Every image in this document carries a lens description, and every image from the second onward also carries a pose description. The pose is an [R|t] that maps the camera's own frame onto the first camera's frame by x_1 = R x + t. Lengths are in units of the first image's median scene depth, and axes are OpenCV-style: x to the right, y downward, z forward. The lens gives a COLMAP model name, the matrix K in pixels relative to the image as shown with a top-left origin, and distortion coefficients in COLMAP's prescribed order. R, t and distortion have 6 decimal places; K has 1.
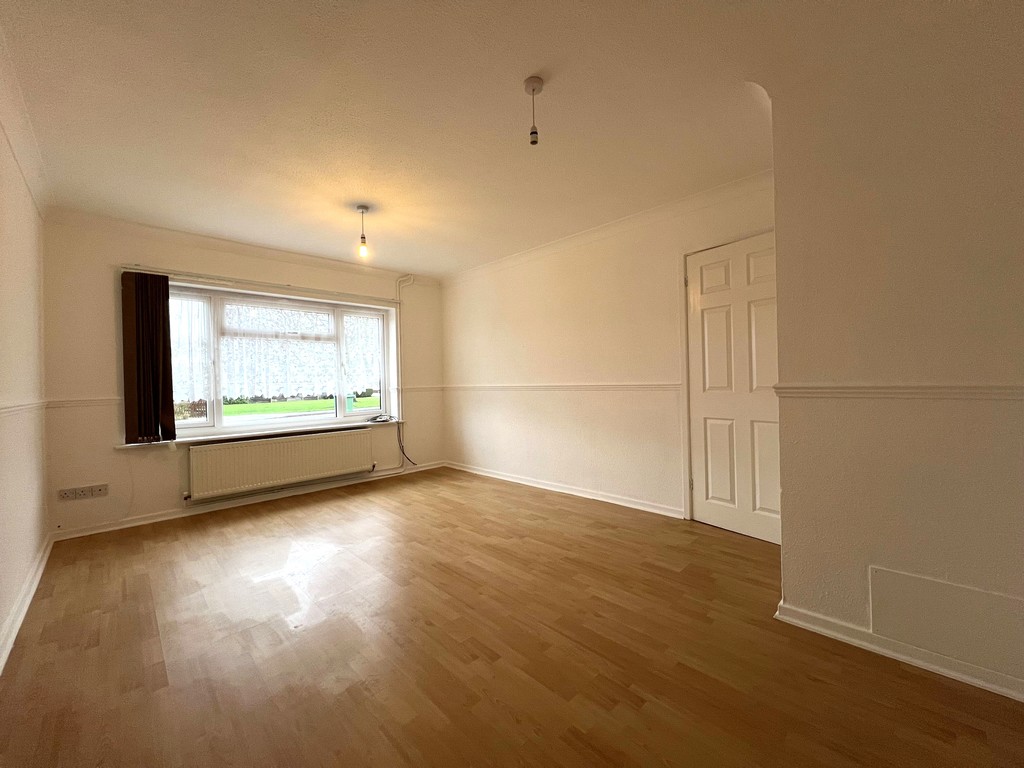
lens RADIAL K [[409.7, 0, 509.2], [0, 409.7, 385.9], [0, 0, 1]] dist [0.012294, -0.000558]
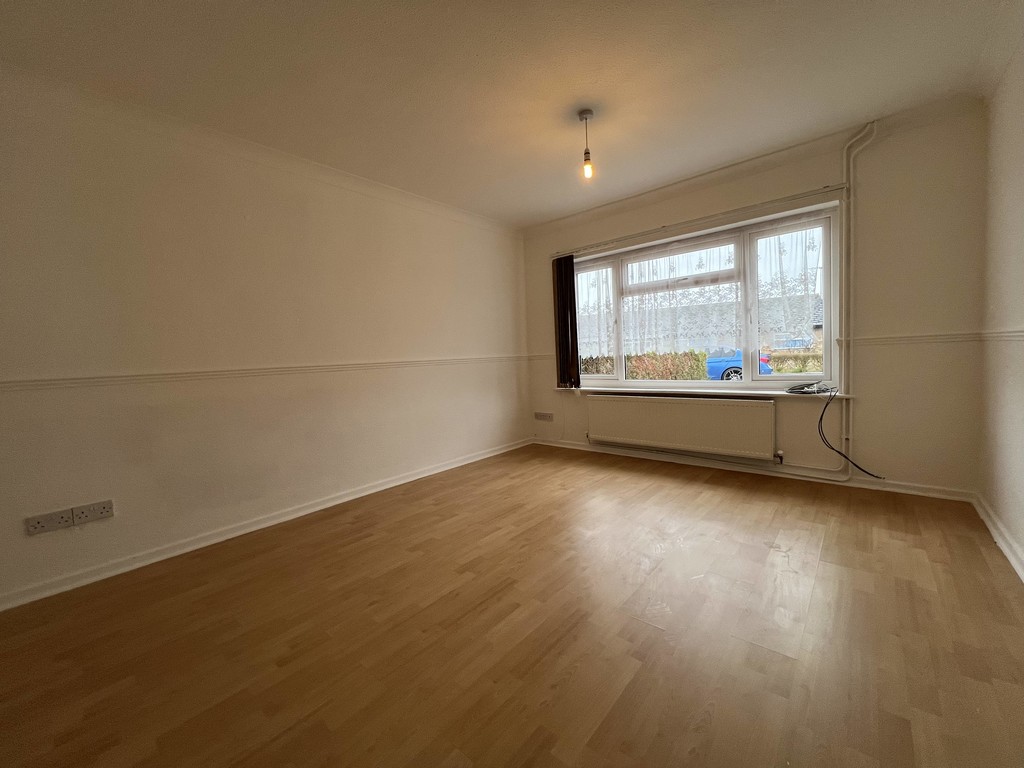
lens RADIAL K [[409.7, 0, 509.2], [0, 409.7, 387.4], [0, 0, 1]] dist [0.012294, -0.000558]
pose [[0.082124, 0.100393, -0.991553, 0.395524], [0.037072, 0.993917, 0.103702, -0.007857], [0.995932, -0.045276, 0.077902, 0.677753]]
